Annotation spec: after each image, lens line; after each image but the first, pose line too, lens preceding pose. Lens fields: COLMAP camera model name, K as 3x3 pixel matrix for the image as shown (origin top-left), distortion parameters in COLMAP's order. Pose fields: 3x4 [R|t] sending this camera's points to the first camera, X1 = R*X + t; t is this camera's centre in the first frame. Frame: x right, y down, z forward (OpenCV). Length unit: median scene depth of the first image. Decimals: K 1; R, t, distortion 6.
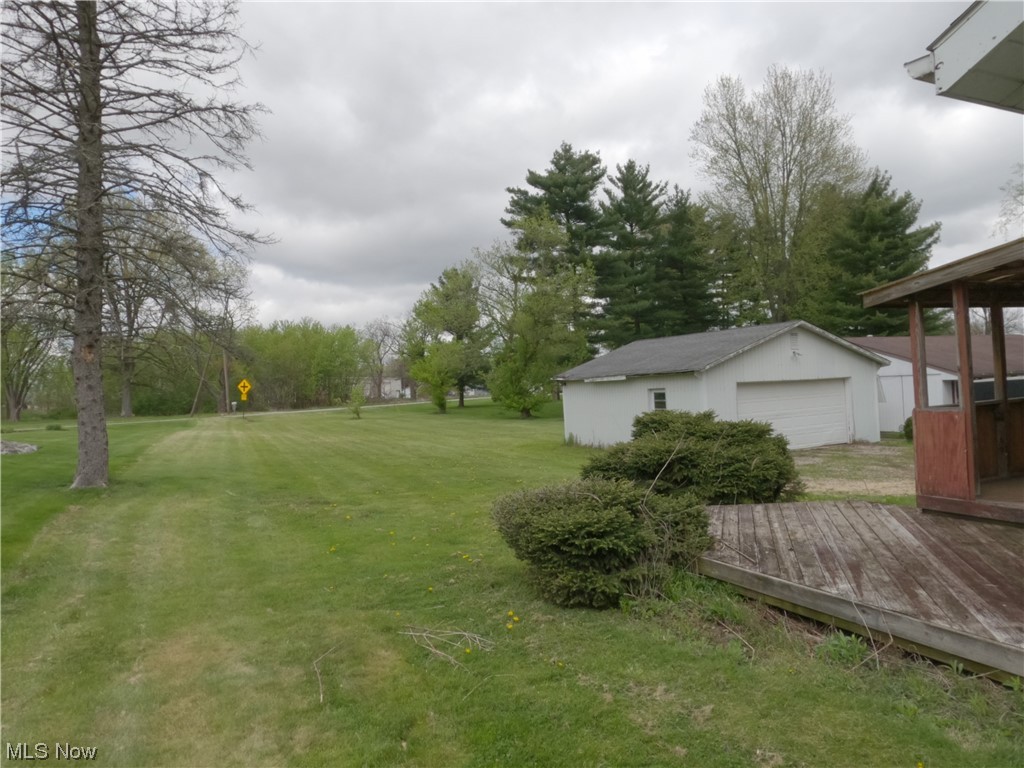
lens RADIAL K [[690.7, 0, 512.1], [0, 690.7, 383.8], [0, 0, 1]] dist [-0.000022, 0.001584]
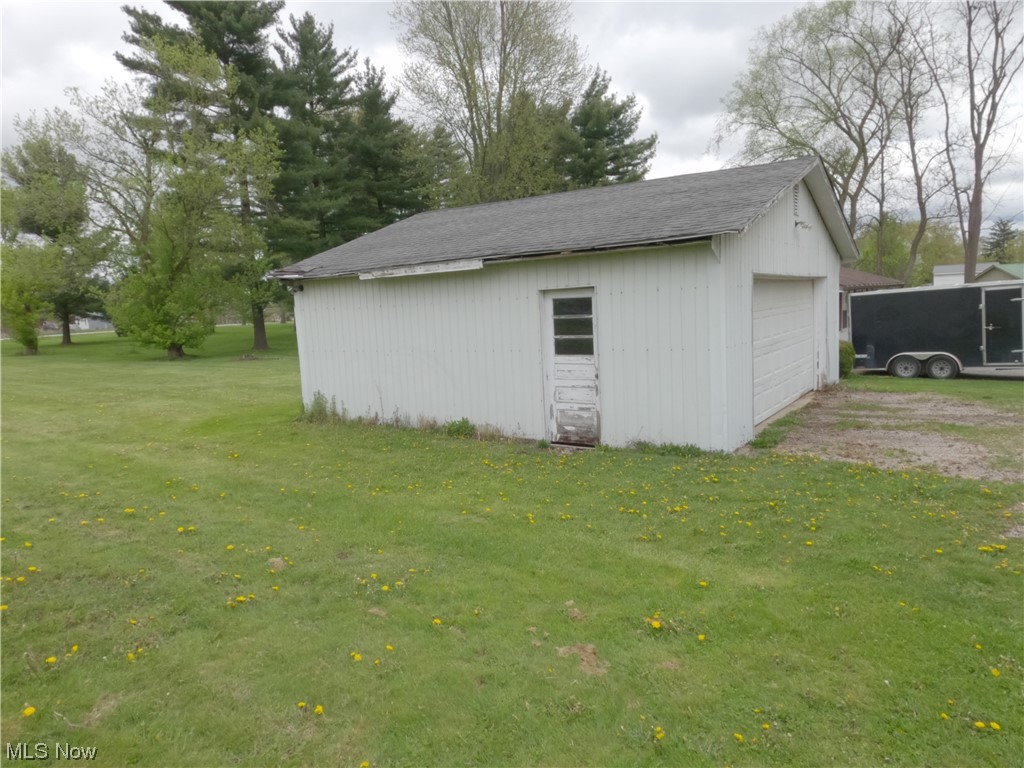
lens RADIAL K [[690.7, 0, 510.5], [0, 690.7, 383.0], [0, 0, 1]] dist [-0.000022, 0.001584]
pose [[0.882466, -0.048879, 0.467830, -0.008355], [0.003680, 0.995273, 0.097045, 0.008675], [-0.470362, -0.083917, 0.878475, 0.235064]]
